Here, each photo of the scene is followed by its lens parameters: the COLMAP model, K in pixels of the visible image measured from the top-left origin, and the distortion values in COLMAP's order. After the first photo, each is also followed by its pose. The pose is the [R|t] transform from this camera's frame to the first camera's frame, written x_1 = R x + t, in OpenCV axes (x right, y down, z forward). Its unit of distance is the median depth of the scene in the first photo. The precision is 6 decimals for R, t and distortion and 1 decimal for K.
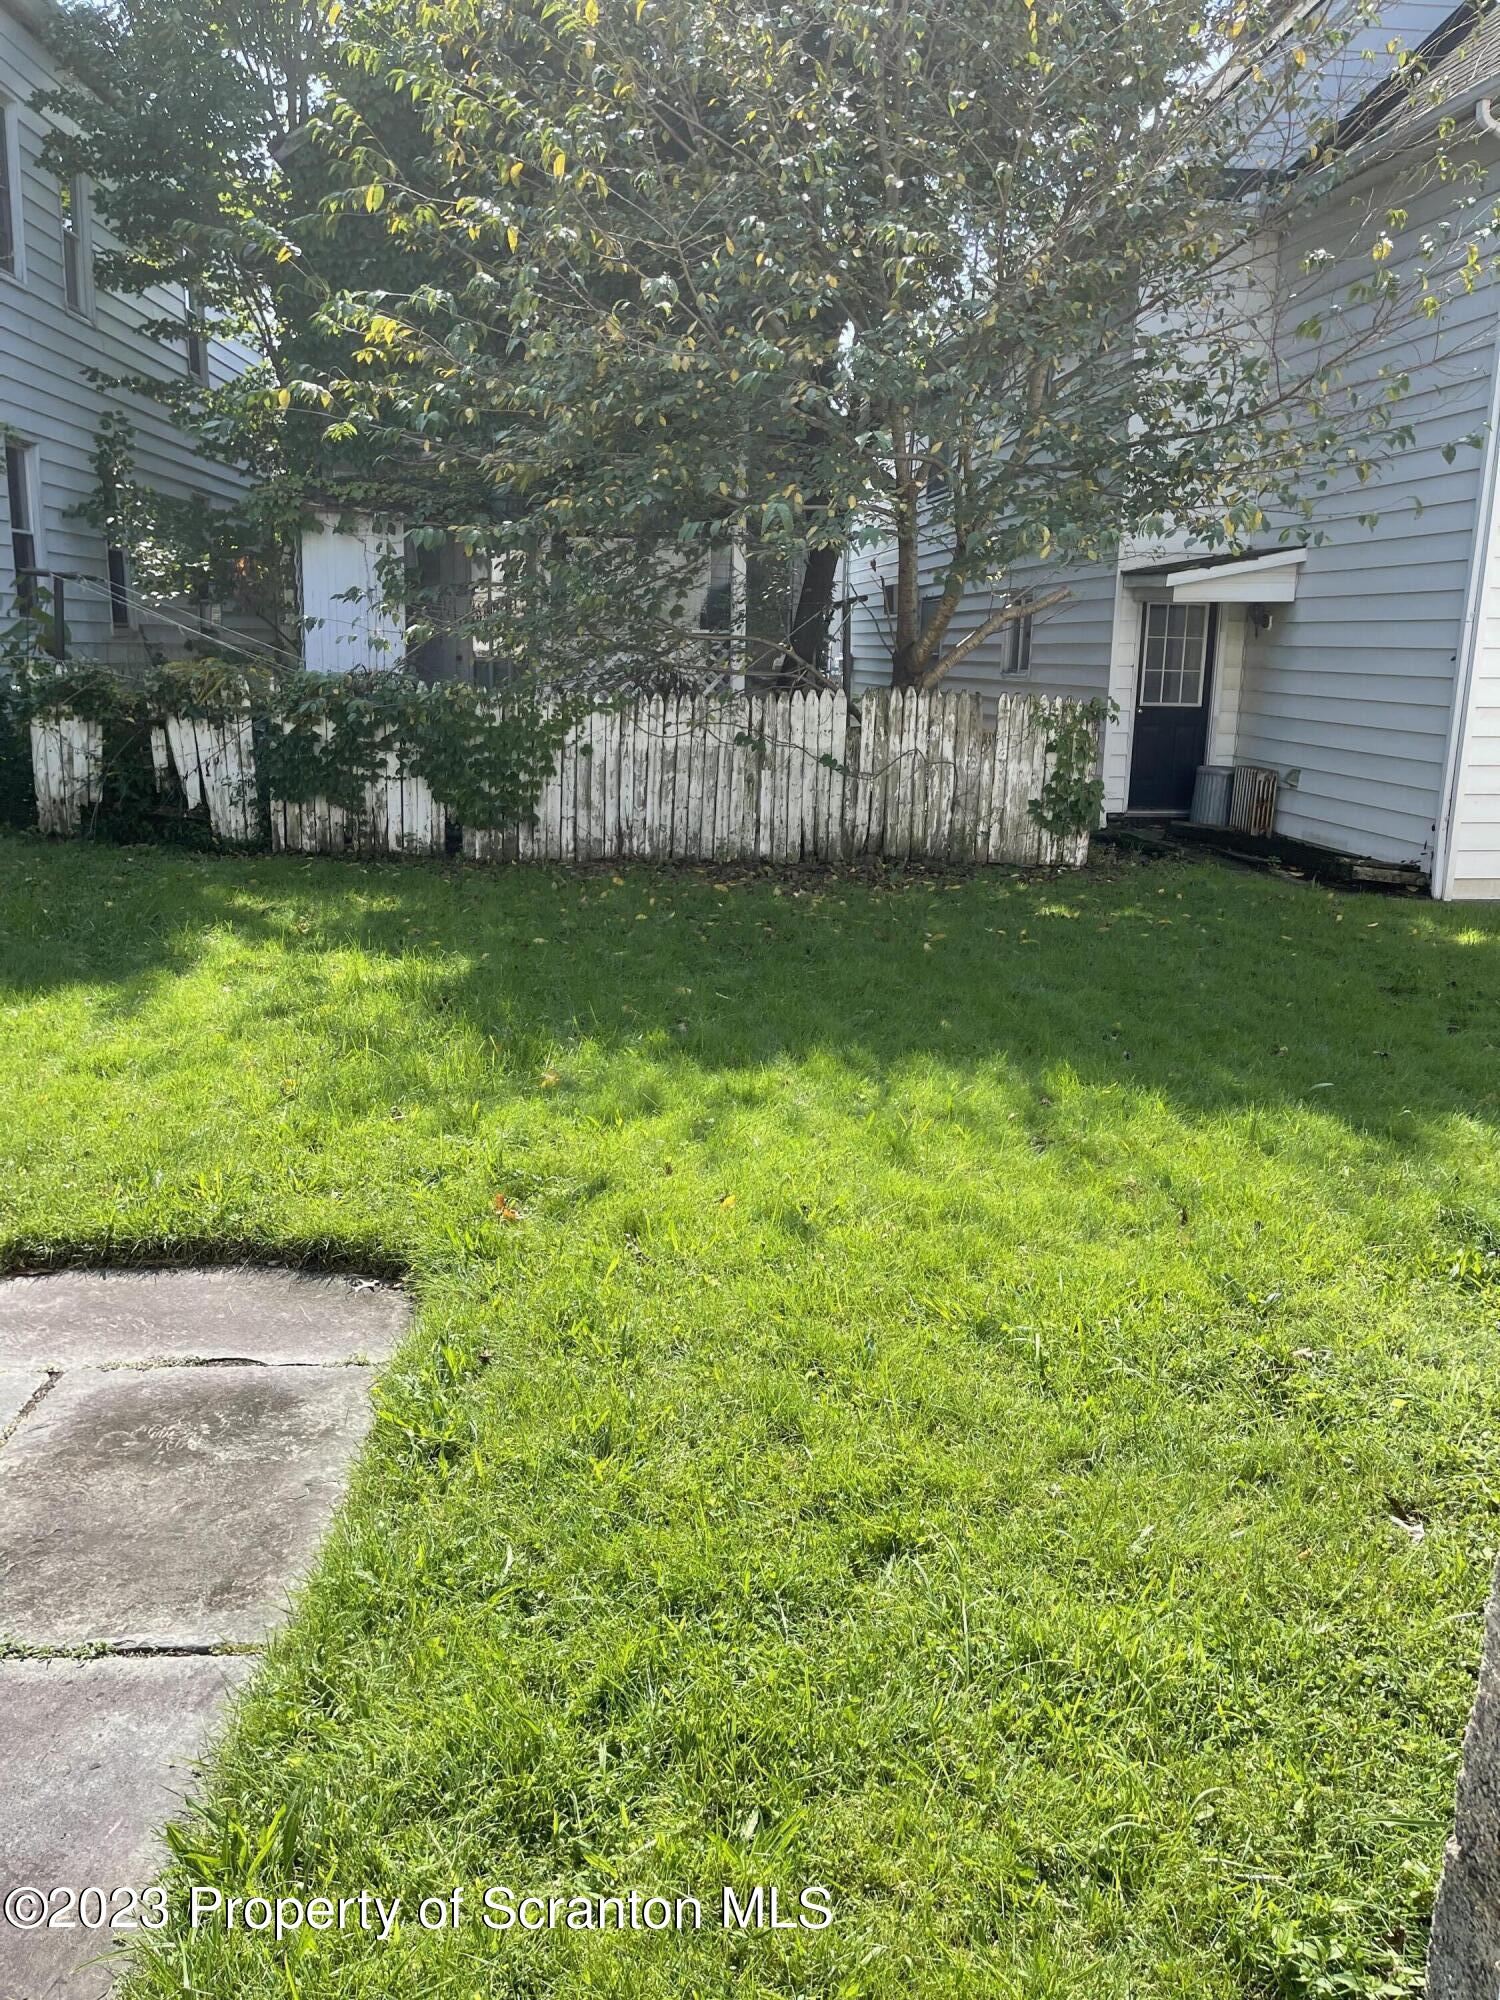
lens RADIAL K [[1512.2, 0, 759.2], [0, 1512.2, 986.4], [0, 0, 1]] dist [0.061191, -0.047224]
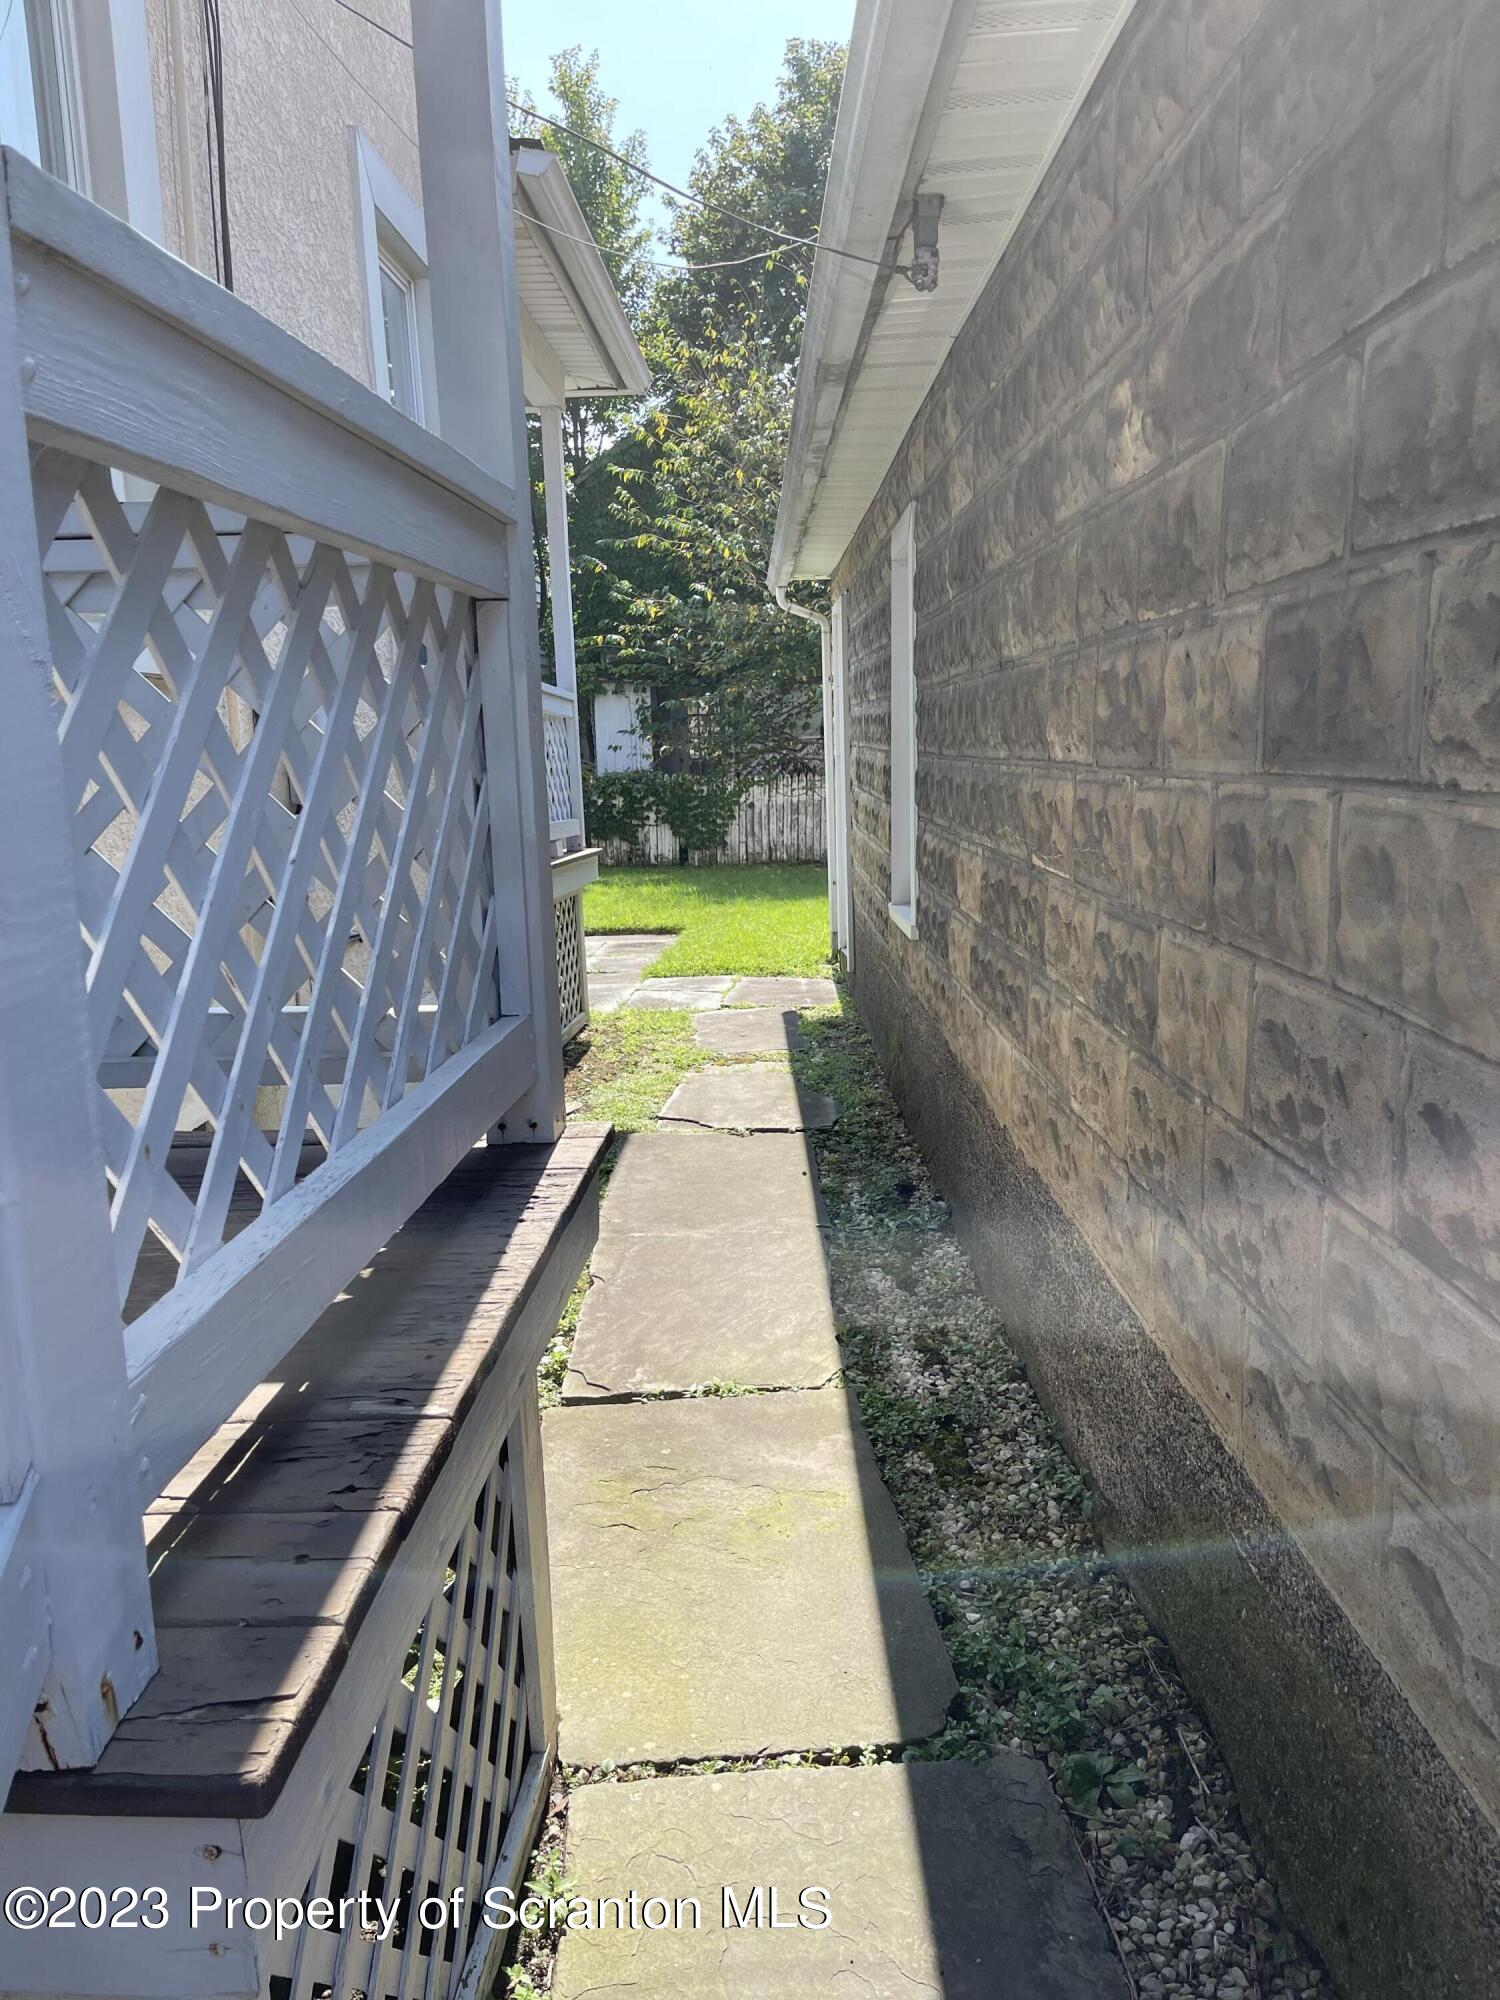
lens RADIAL K [[1512.2, 0, 750.4], [0, 1512.2, 1016.2], [0, 0, 1]] dist [0.061191, -0.047224]
pose [[0.989055, -0.030891, -0.144281, 0.149366], [0.026170, 0.999062, -0.034507, 0.172290], [0.145211, 0.030354, 0.988935, -0.862665]]
